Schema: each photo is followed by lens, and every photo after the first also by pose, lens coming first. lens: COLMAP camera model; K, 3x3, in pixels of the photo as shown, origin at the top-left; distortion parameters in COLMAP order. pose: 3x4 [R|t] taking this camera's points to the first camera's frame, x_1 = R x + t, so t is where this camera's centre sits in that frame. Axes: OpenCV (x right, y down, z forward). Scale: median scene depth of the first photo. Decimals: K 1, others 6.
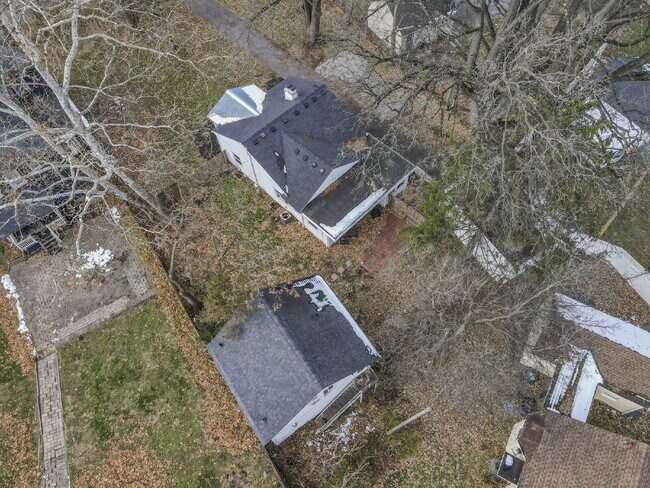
lens RADIAL K [[488.9, 0, 332.0], [0, 488.9, 245.1], [0, 0, 1]] dist [0.031210, 0.000935]
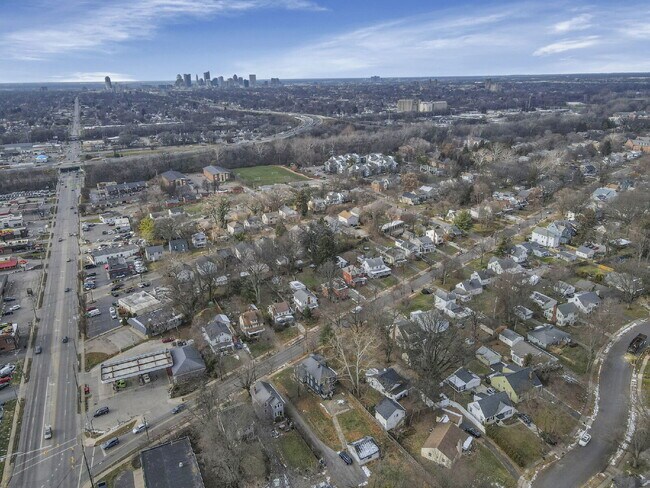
lens RADIAL K [[488.9, 0, 332.0], [0, 488.9, 245.1], [0, 0, 1]] dist [0.031210, 0.000935]
pose [[0.996139, 0.038681, -0.078810, -0.269094], [-0.080148, 0.767047, -0.636566, 1.741213], [0.035828, 0.640424, 0.767185, -3.228034]]
